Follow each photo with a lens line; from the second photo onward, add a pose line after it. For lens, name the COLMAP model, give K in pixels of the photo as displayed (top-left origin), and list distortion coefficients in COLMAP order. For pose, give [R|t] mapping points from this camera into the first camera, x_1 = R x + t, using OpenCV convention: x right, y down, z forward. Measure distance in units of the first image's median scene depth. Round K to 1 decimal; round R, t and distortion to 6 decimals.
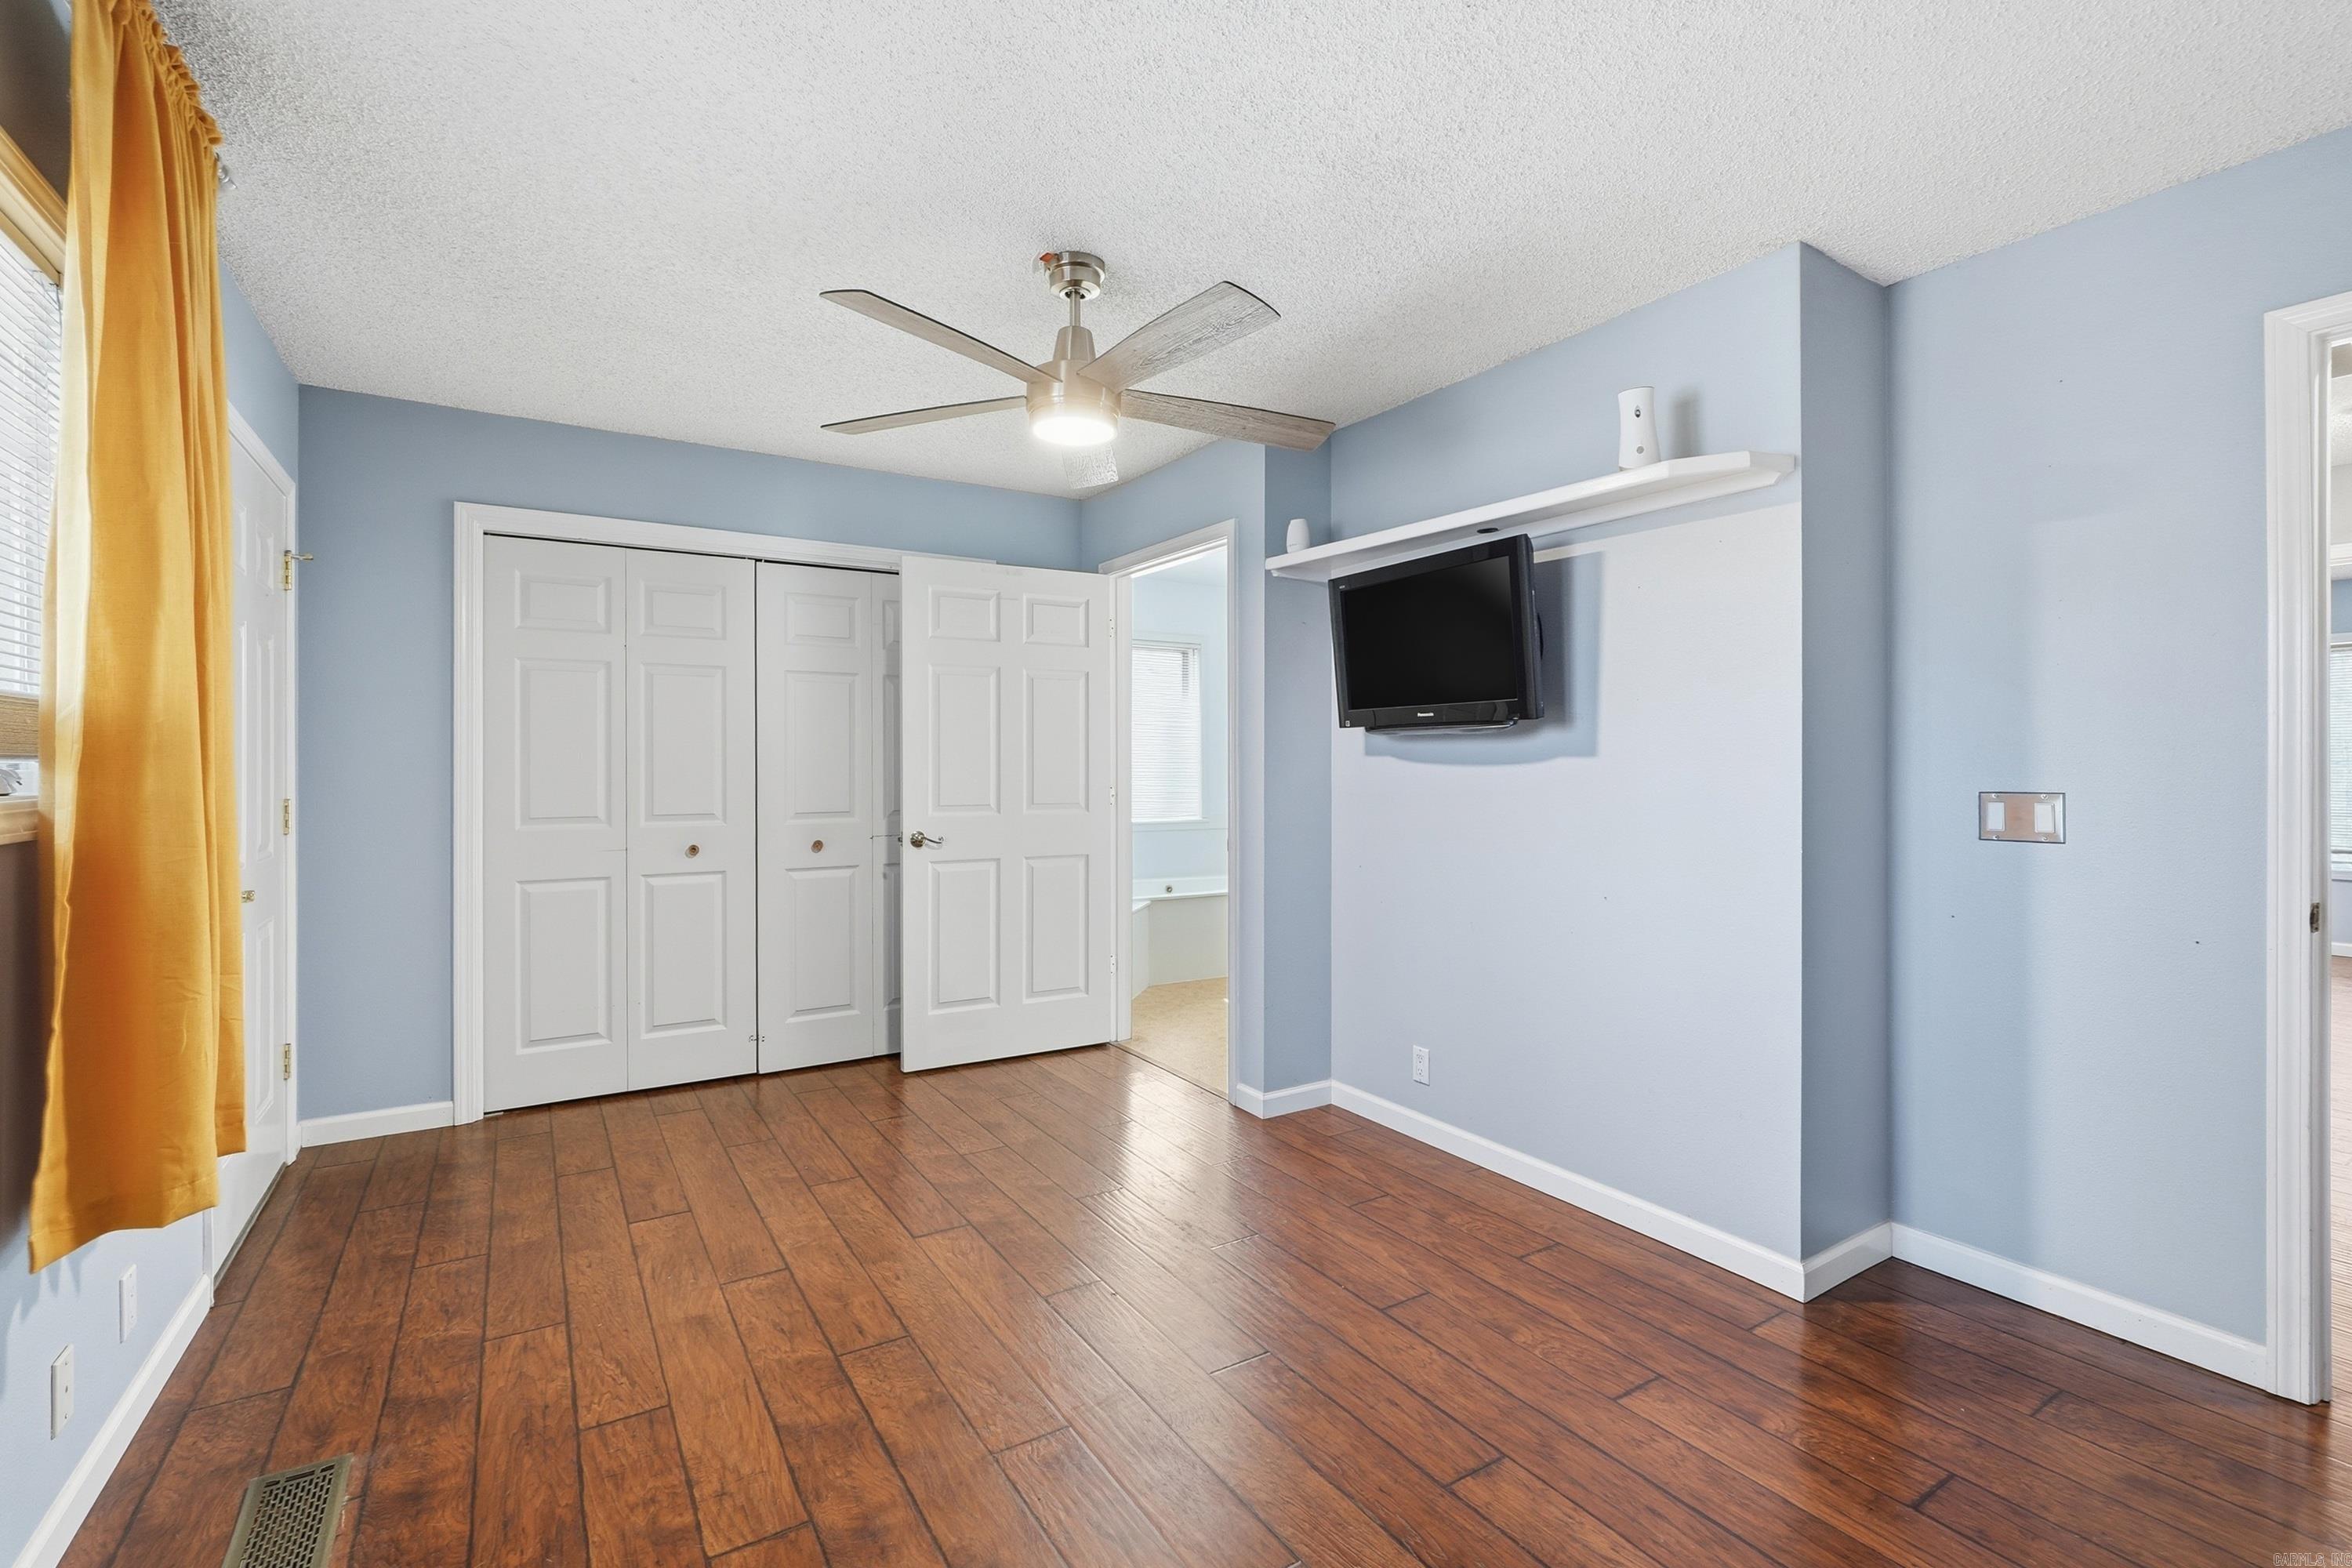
lens RADIAL K [[1024.4, 0, 1182.3], [0, 1024.4, 765.5], [0, 0, 1]] dist [-0.008422, 0.002732]
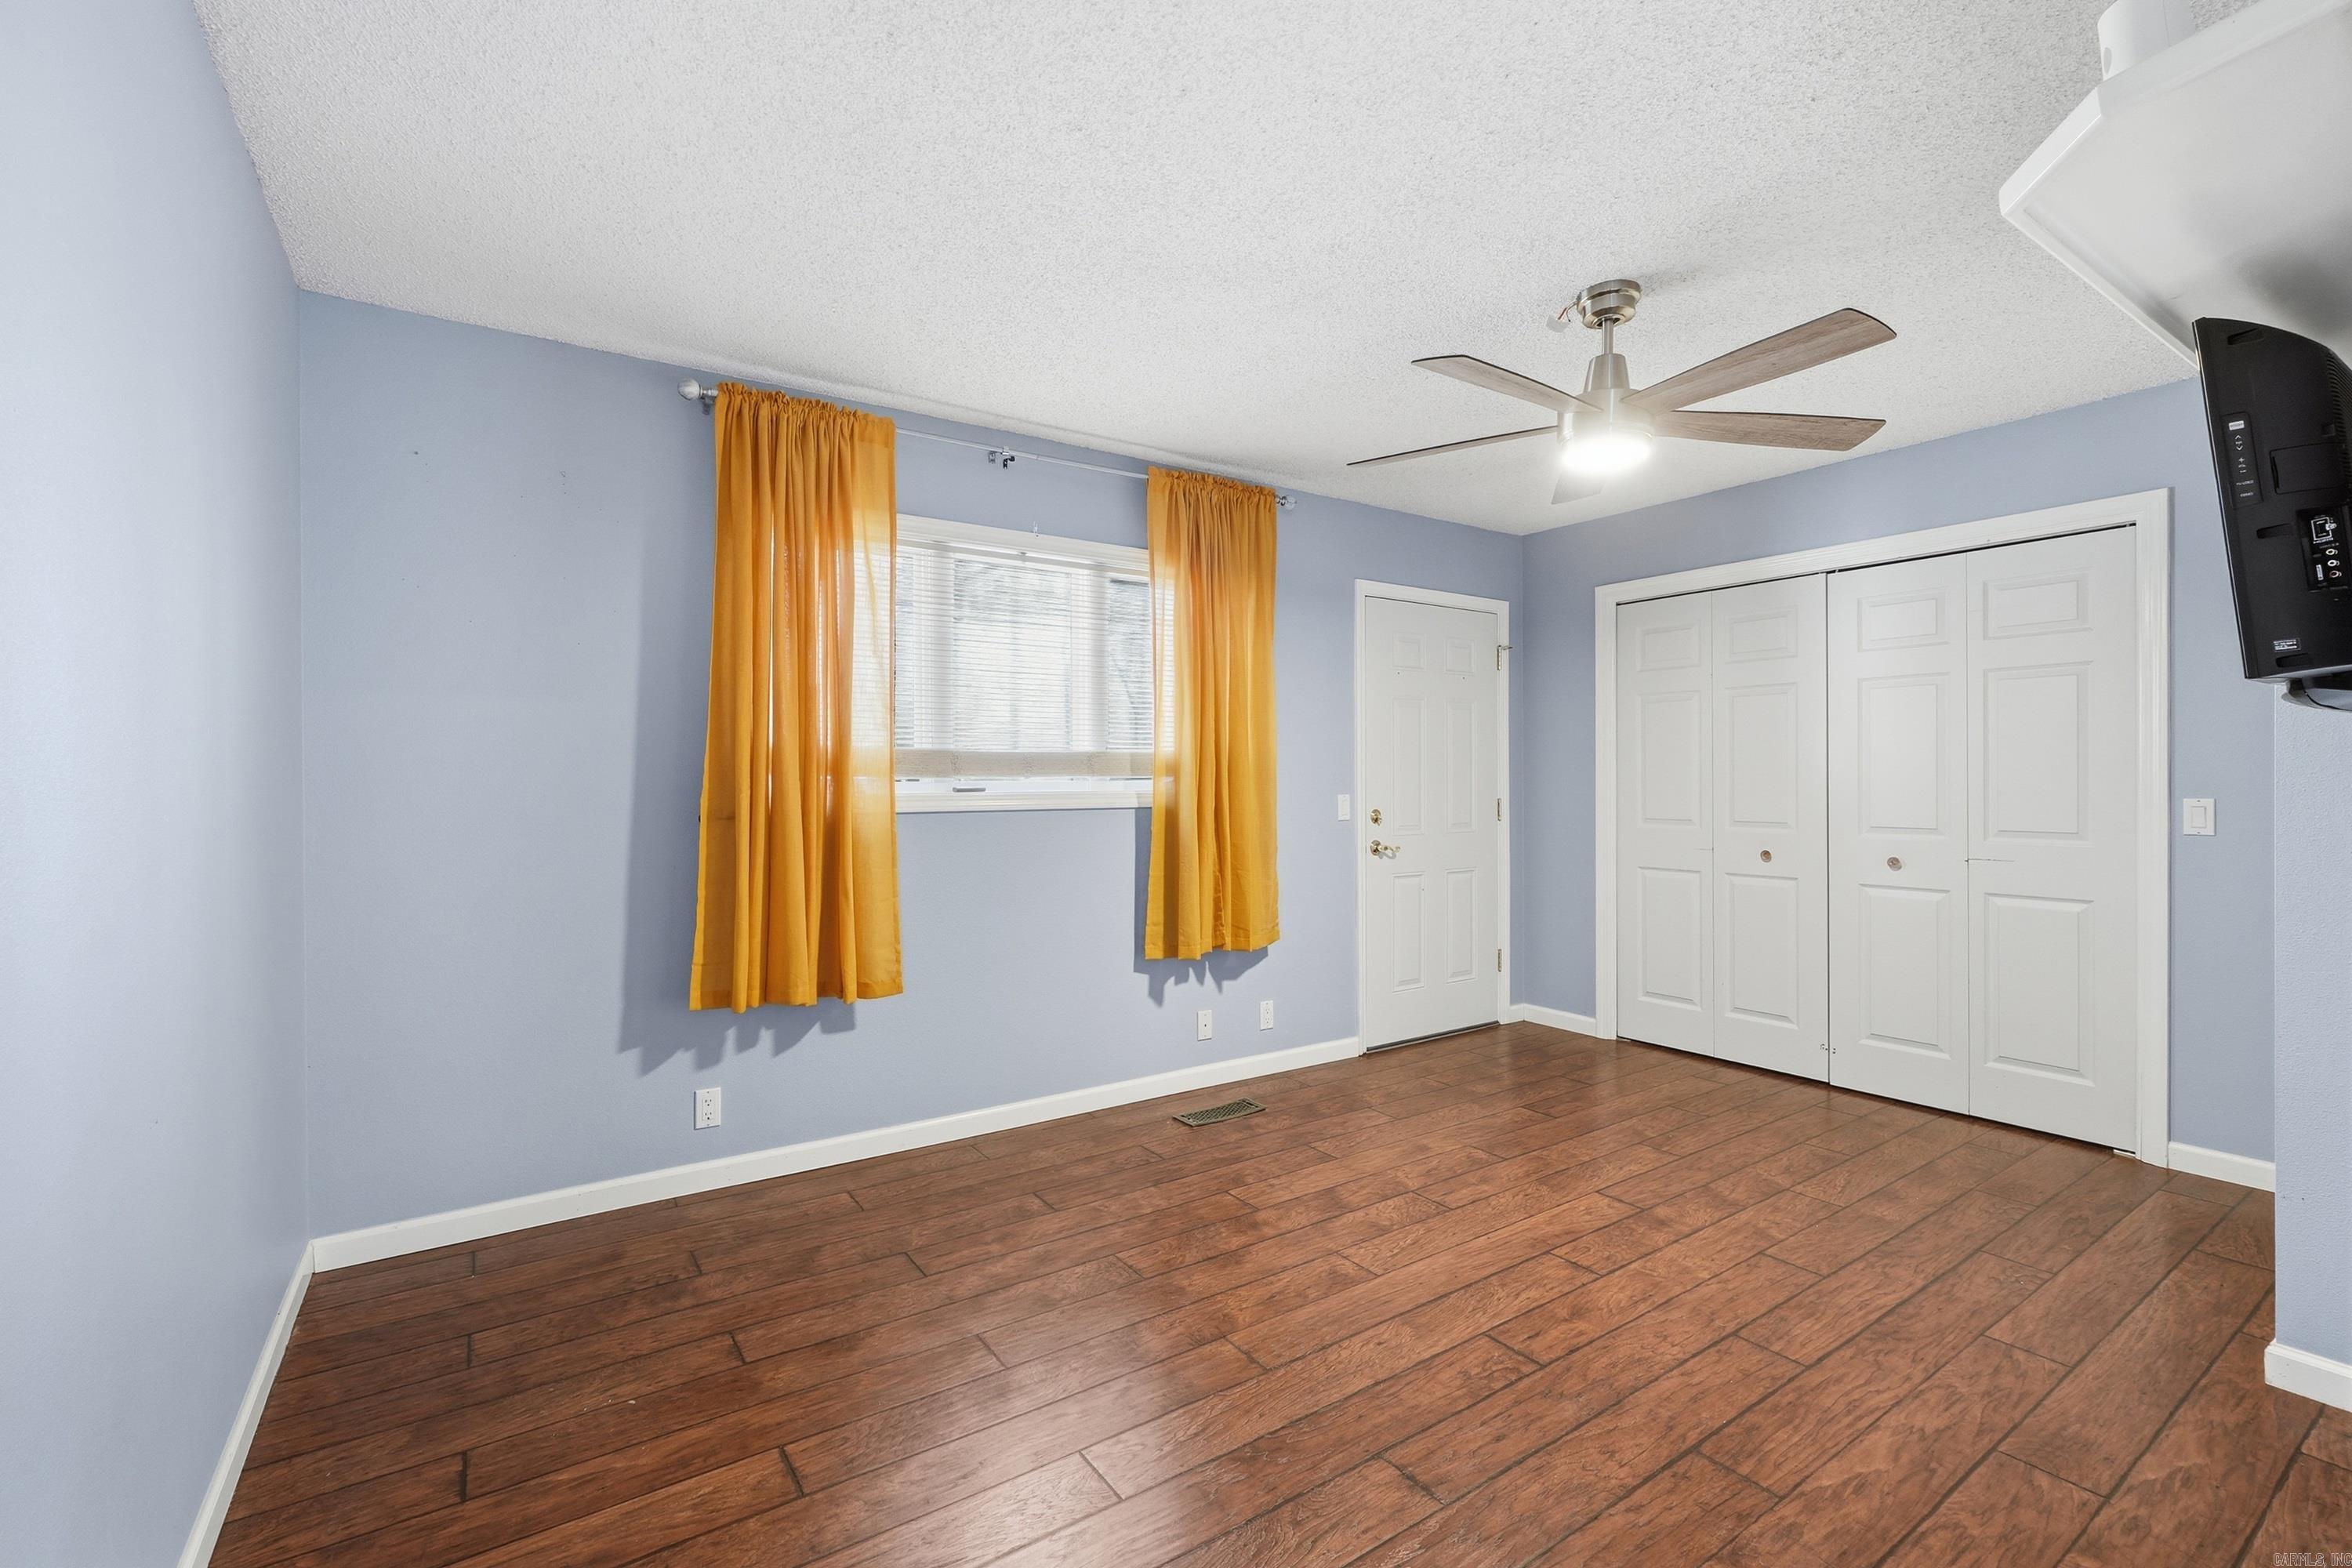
lens RADIAL K [[1024.4, 0, 1176.0], [0, 1024.4, 773.0], [0, 0, 1]] dist [-0.008422, 0.002732]
pose [[0.041499, -0.007916, -0.999107, 0.744967], [0.002344, 0.999967, -0.007826, 0.003570], [0.999136, -0.002017, 0.041516, 0.423571]]
